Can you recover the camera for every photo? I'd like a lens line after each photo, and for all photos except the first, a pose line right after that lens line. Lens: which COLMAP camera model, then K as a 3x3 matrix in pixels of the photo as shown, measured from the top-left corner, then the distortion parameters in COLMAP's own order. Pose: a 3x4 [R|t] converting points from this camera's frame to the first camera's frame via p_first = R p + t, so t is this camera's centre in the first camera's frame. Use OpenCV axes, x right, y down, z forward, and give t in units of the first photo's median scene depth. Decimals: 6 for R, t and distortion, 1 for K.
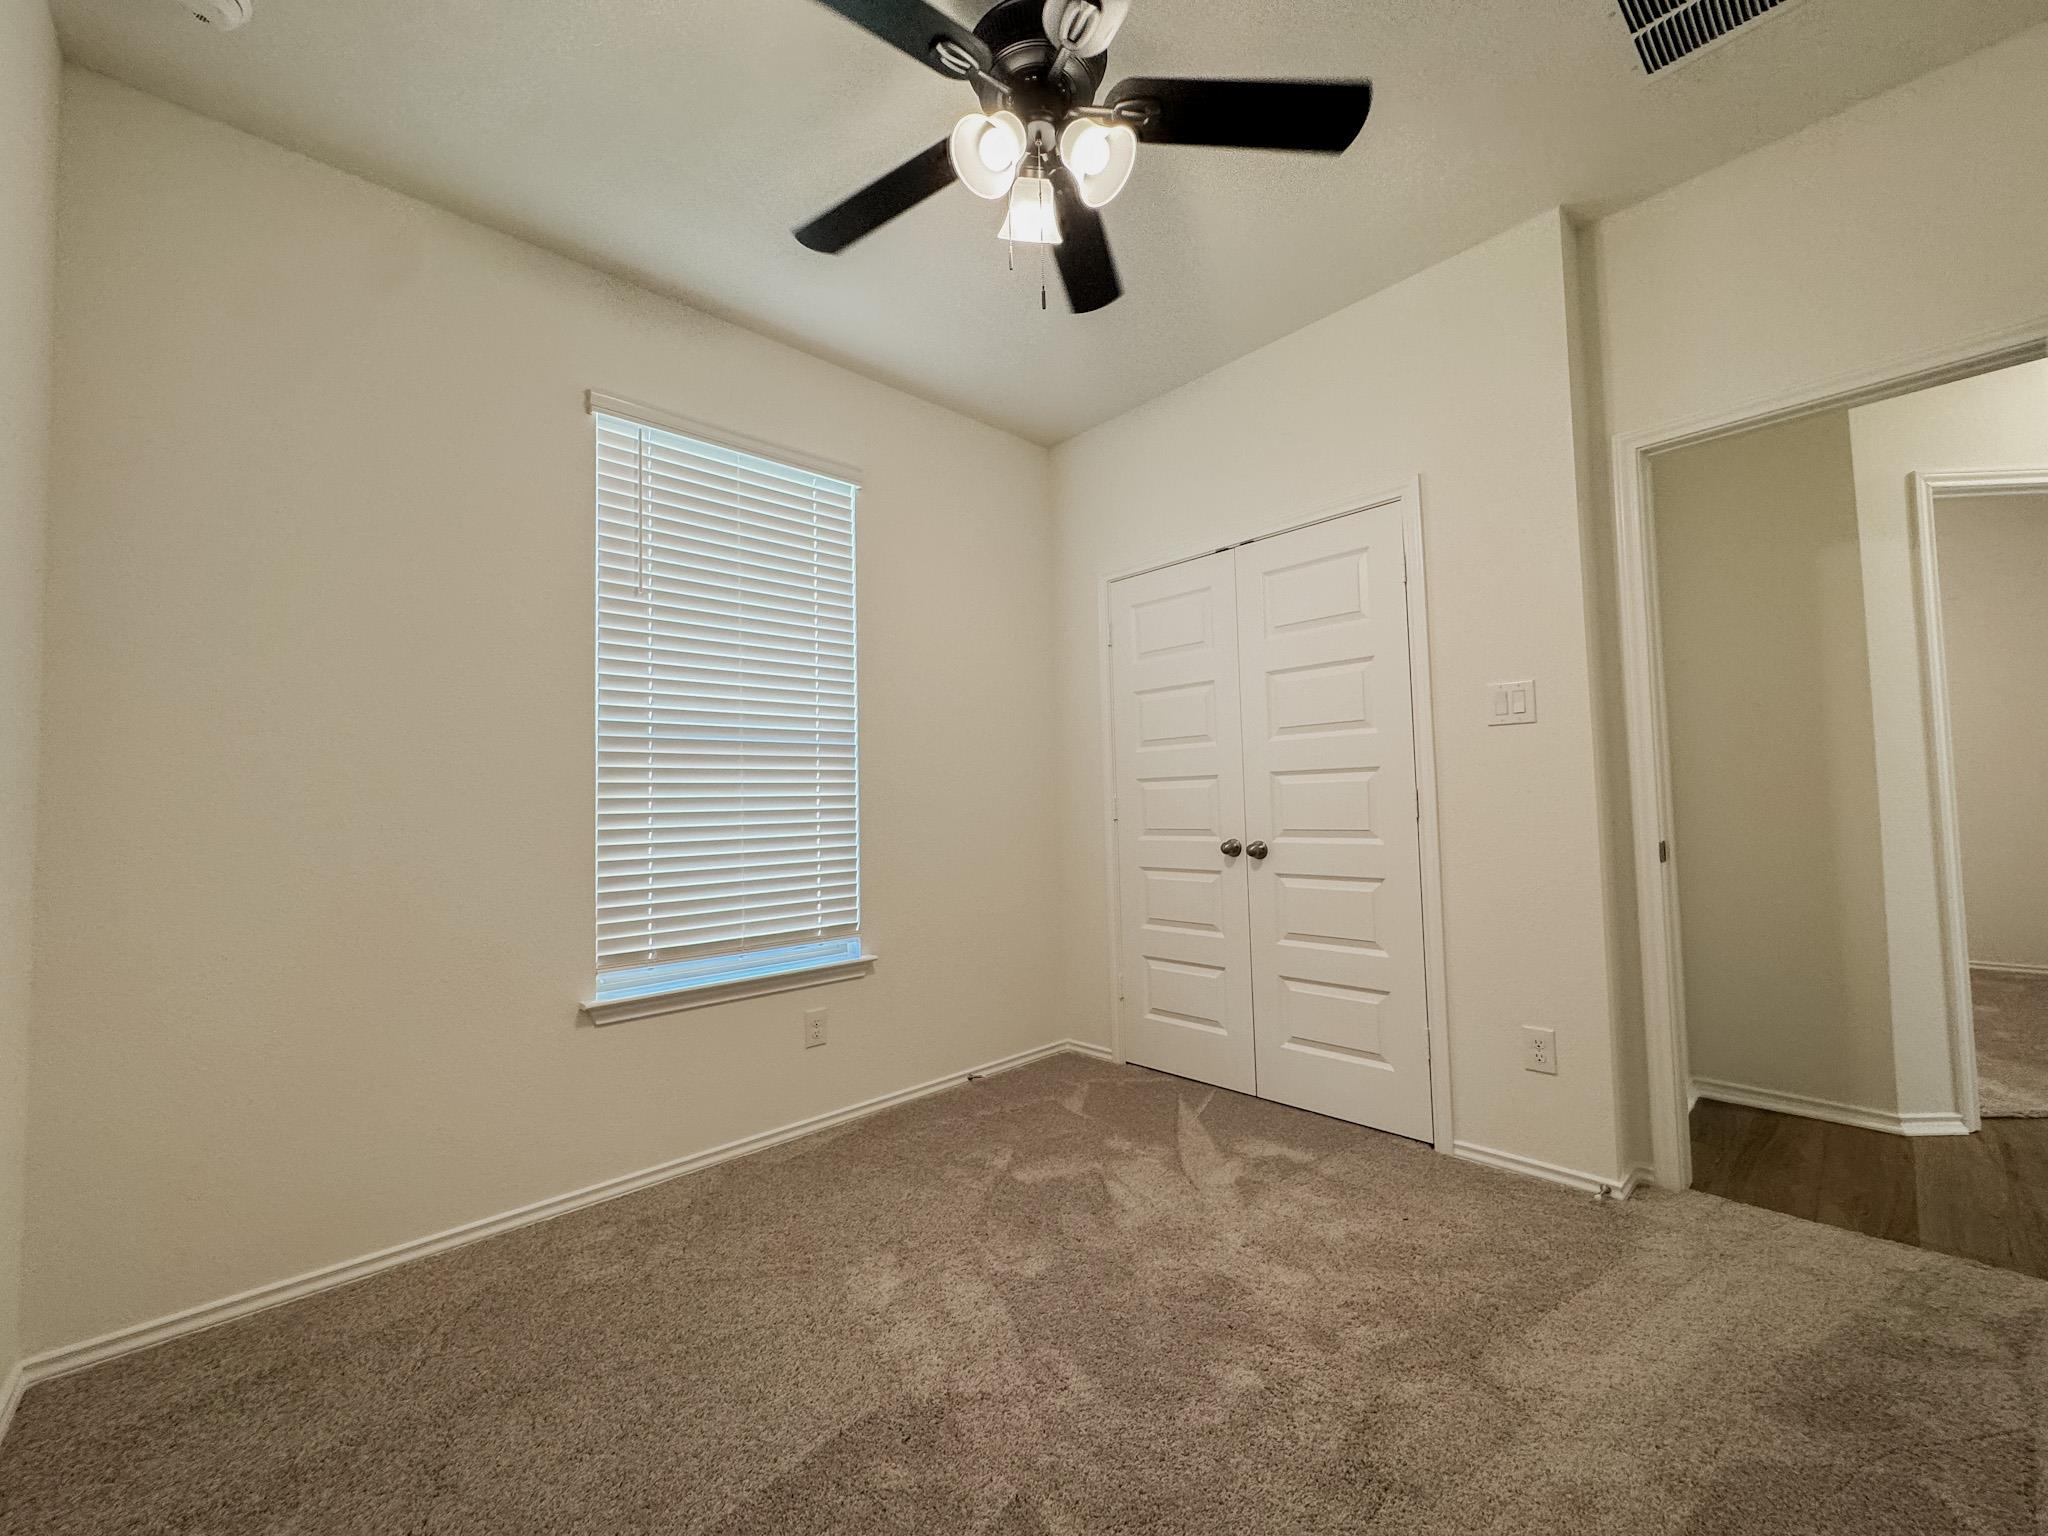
lens RADIAL K [[820.2, 0, 1056.6], [0, 820.2, 762.7], [0, 0, 1]] dist [-0.004313, 0.000640]
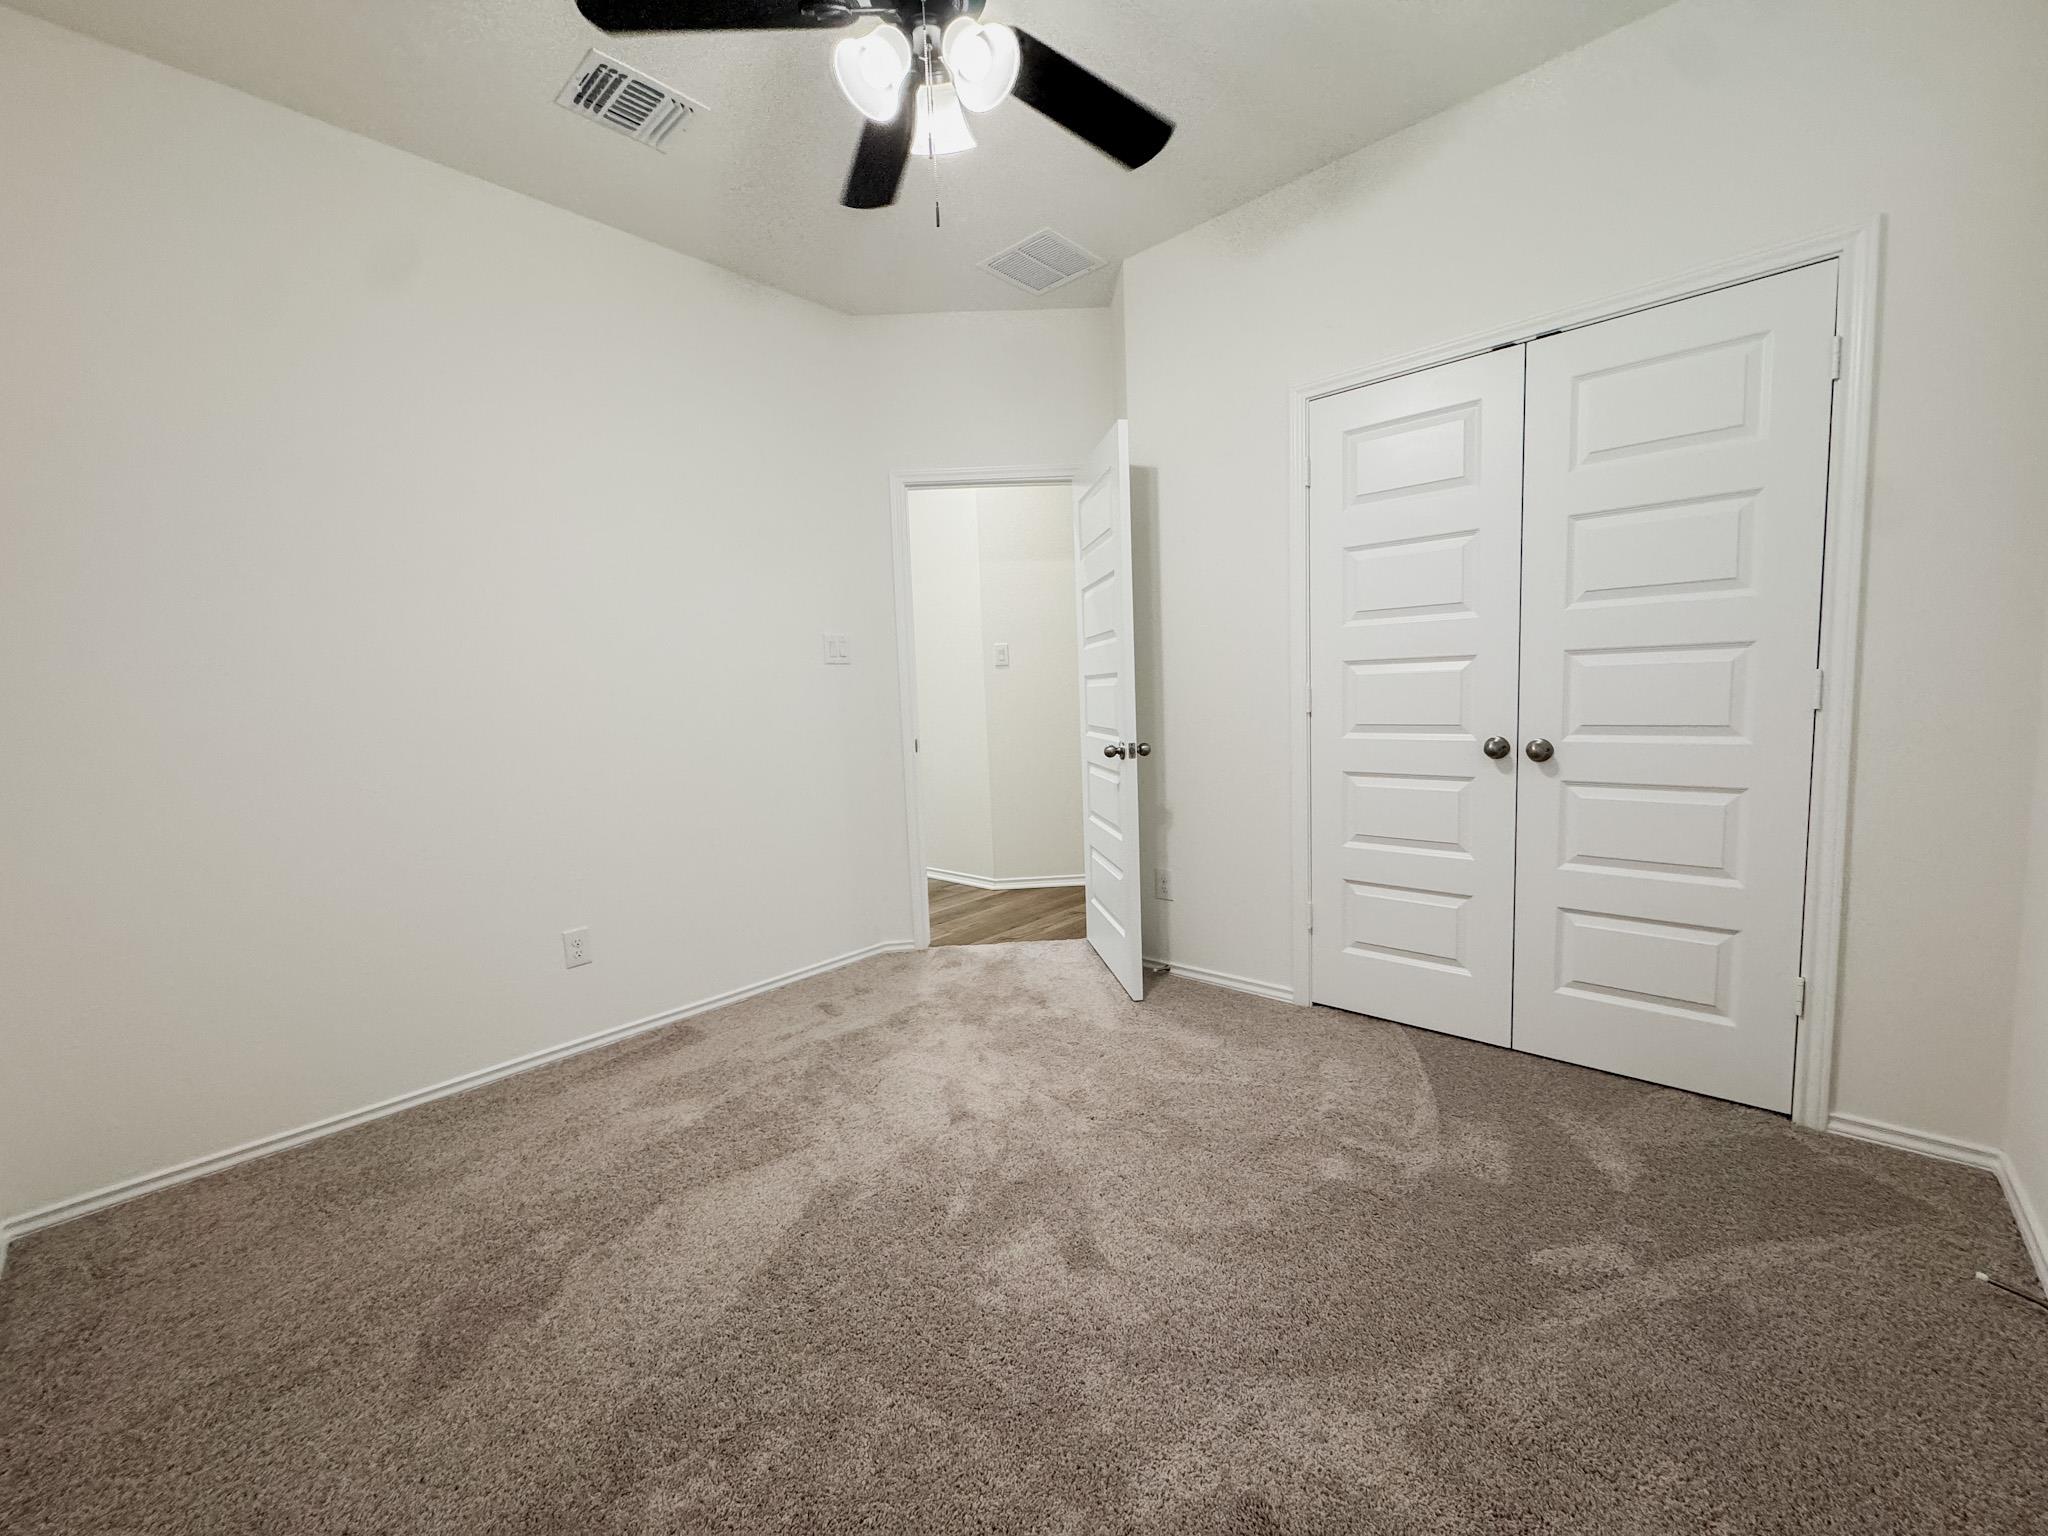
lens RADIAL K [[820.2, 0, 1084.3], [0, 820.2, 771.9], [0, 0, 1]] dist [-0.004313, 0.000640]
pose [[0.995777, -0.007547, 0.091495, -0.232425], [-0.005212, 0.990361, 0.138410, 0.018591], [-0.091658, -0.138302, 0.986140, 0.243298]]
